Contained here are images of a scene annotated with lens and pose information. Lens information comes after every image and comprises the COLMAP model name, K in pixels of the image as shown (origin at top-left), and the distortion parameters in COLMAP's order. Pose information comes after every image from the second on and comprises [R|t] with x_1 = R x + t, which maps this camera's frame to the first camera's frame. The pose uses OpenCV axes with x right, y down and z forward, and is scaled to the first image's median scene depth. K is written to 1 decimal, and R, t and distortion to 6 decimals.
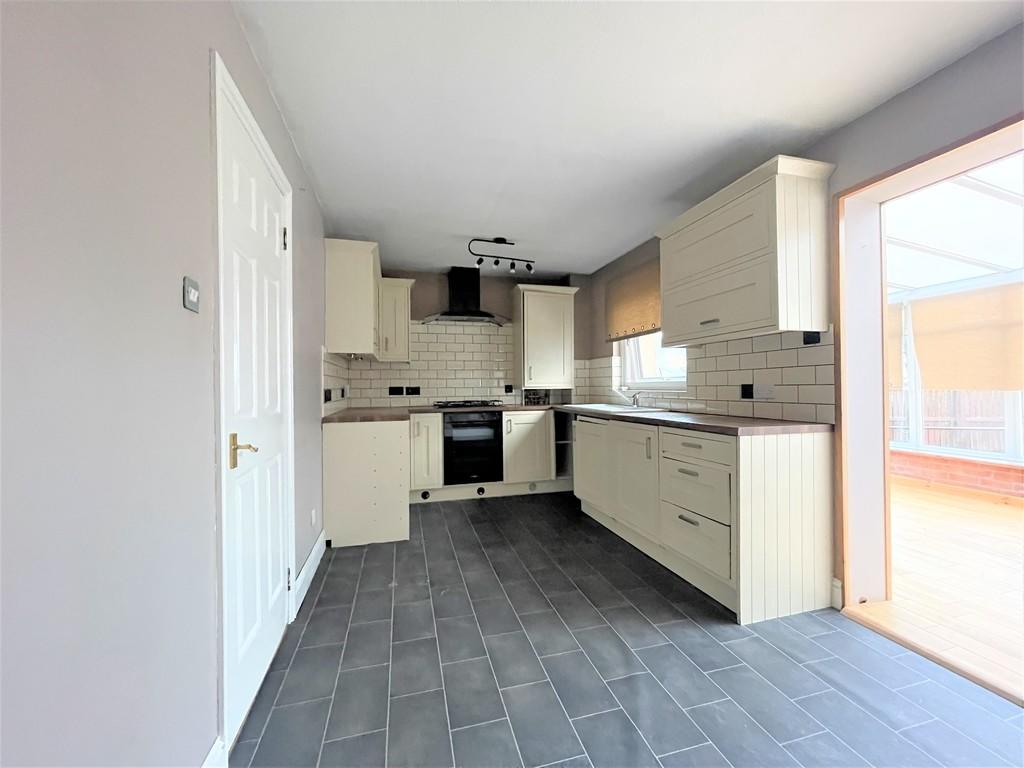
lens RADIAL K [[414.0, 0, 509.7], [0, 414.0, 384.0], [0, 0, 1]] dist [0.012879, -0.000108]
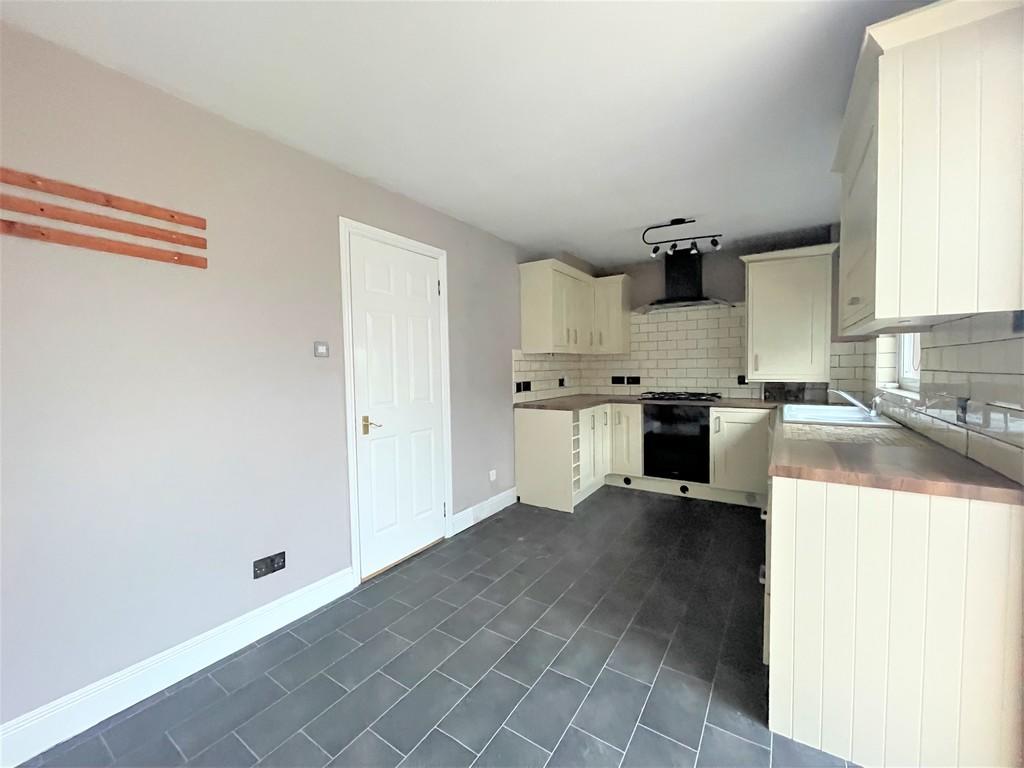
lens RADIAL K [[414.0, 0, 509.7], [0, 414.0, 384.0], [0, 0, 1]] dist [0.012879, -0.000108]
pose [[0.660074, 0.031390, -0.750545, 0.384180], [0.013002, 0.998500, 0.053195, -0.038051], [0.751088, -0.044871, 0.658675, 0.092743]]
